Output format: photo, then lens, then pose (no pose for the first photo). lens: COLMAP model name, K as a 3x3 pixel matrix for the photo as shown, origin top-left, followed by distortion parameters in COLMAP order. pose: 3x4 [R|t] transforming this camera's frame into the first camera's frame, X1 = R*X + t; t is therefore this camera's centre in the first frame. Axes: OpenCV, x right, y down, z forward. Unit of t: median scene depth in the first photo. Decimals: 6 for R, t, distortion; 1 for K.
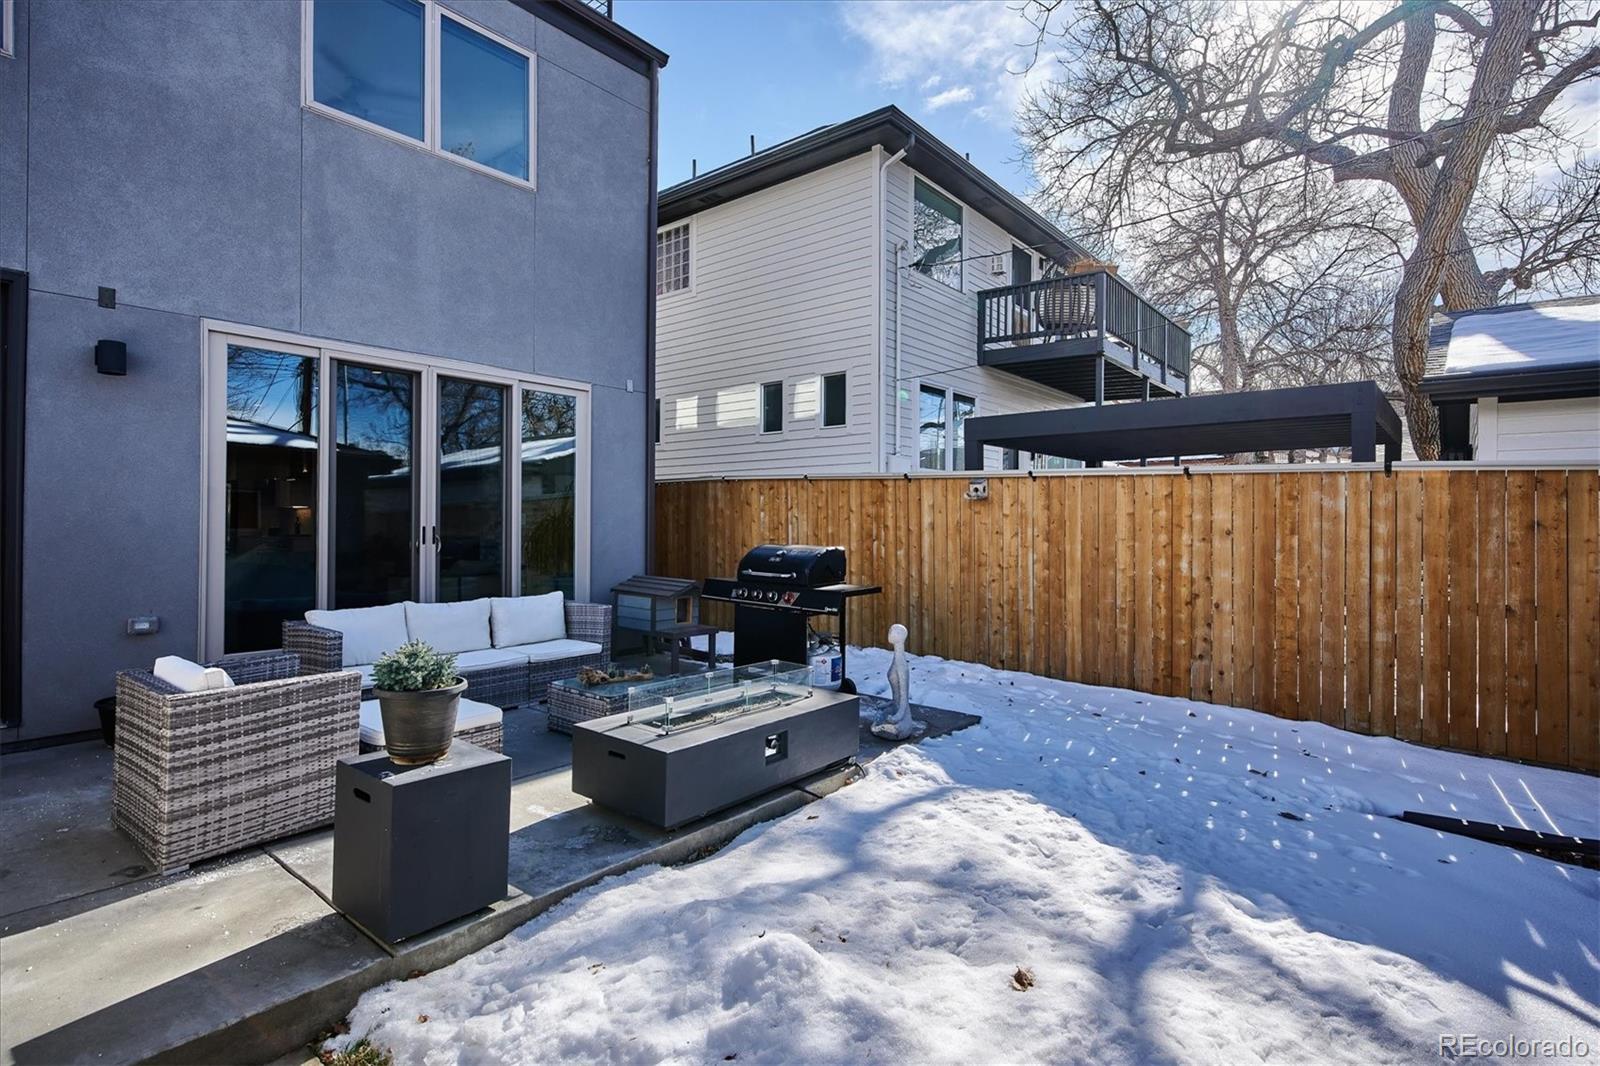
lens RADIAL K [[798.8, 0, 795.7], [0, 798.8, 526.2], [0, 0, 1]] dist [-0.003514, -0.001829]
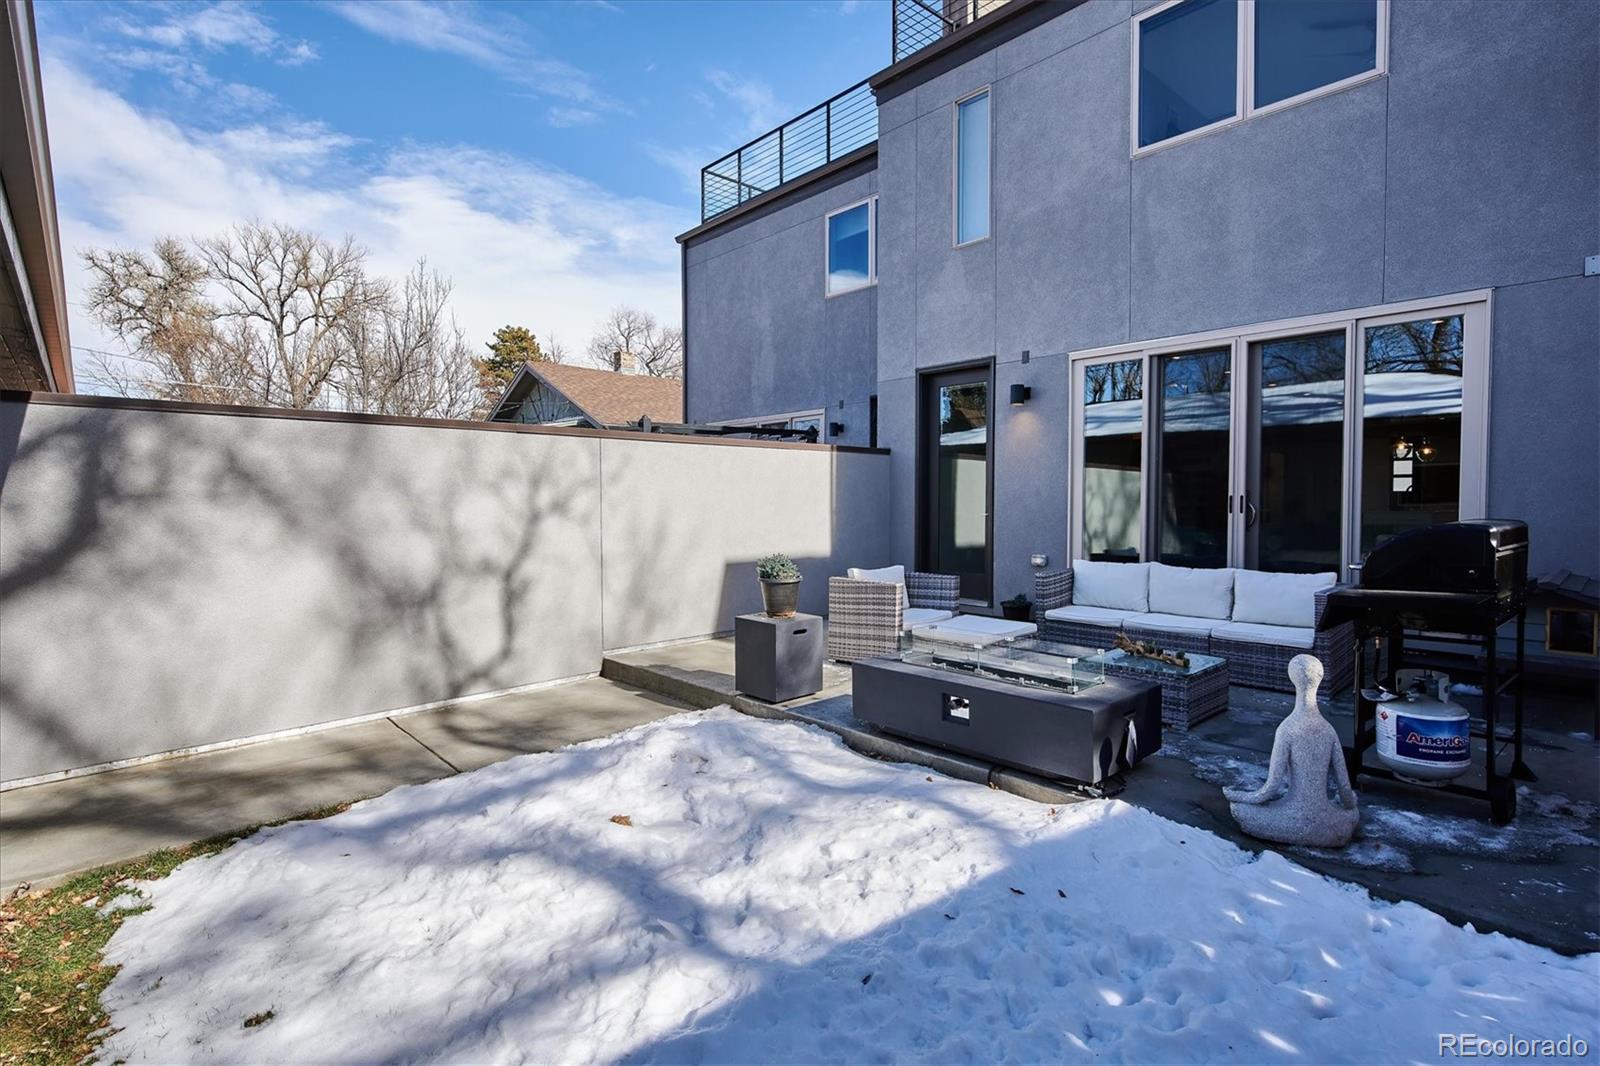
lens RADIAL K [[798.8, 0, 792.0], [0, 798.8, 527.6], [0, 0, 1]] dist [-0.003514, -0.001829]
pose [[-0.166762, 0.029937, -0.985543, 0.659201], [0.006103, 0.999551, 0.029330, 0.008850], [0.985978, -0.001123, -0.166870, 0.628956]]
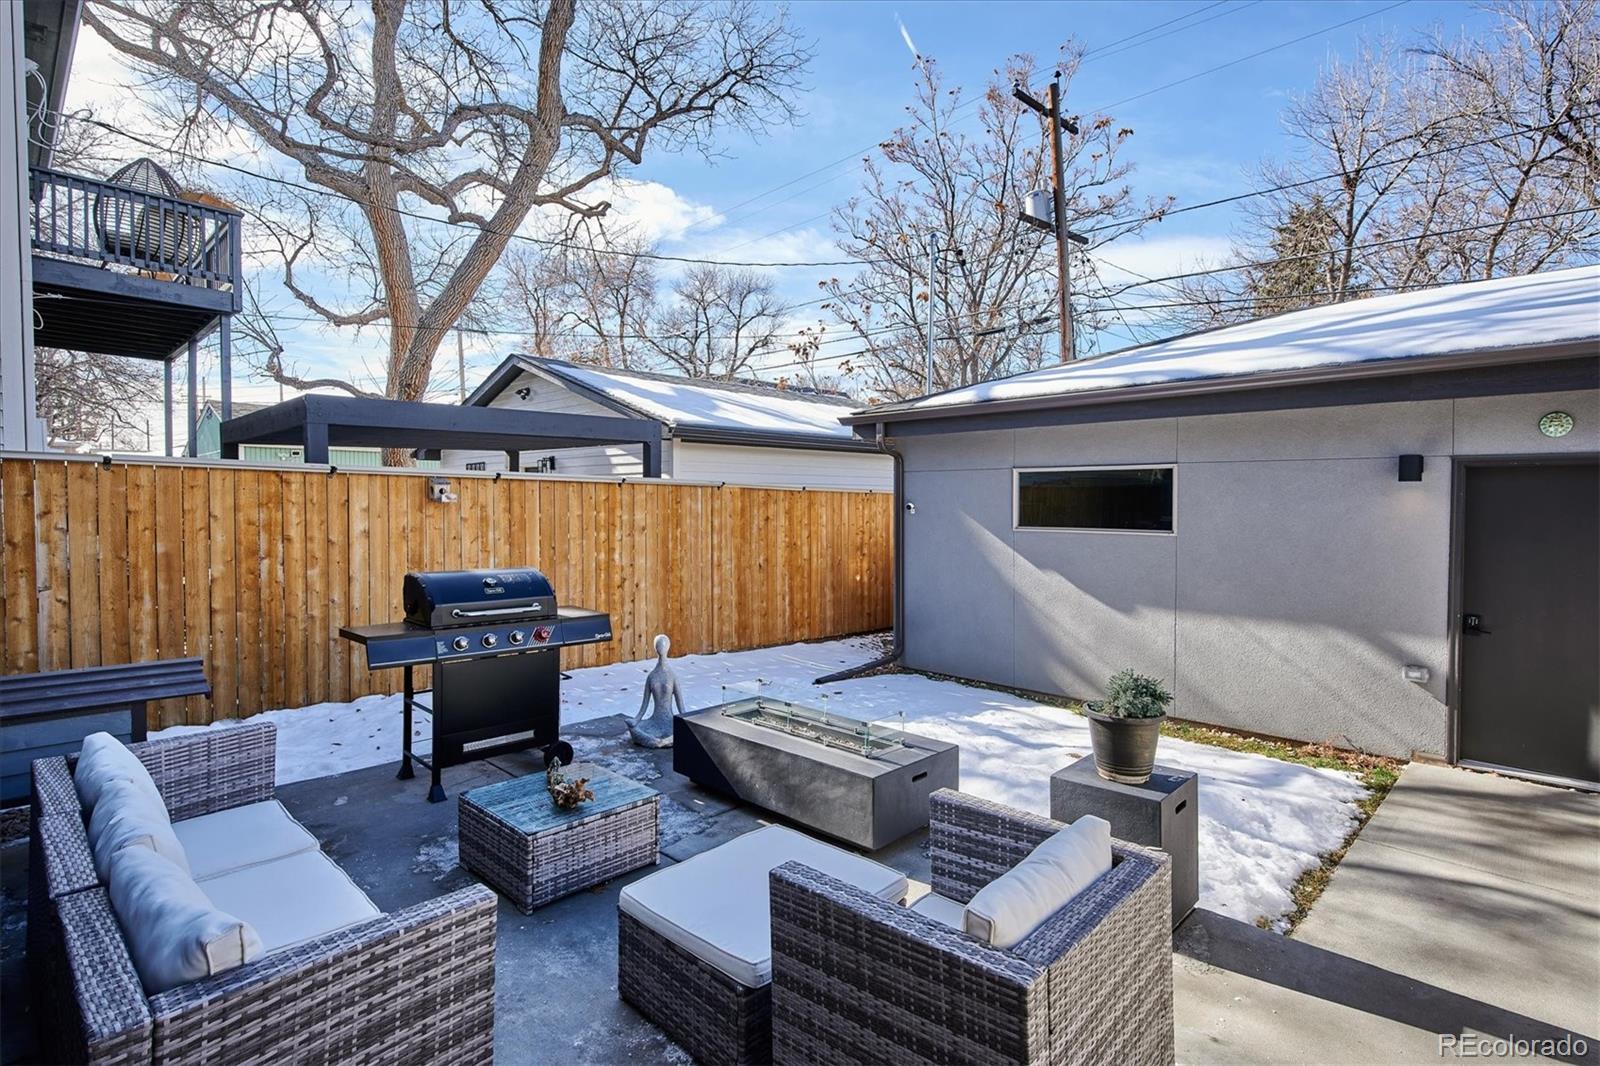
lens RADIAL K [[798.8, 0, 802.1], [0, 798.8, 524.8], [0, 0, 1]] dist [-0.003514, -0.001829]
pose [[0.066387, -0.038926, 0.997034, -0.736332], [0.006690, 0.999234, 0.038566, -0.046465], [-0.997772, 0.004109, 0.066597, 0.637221]]
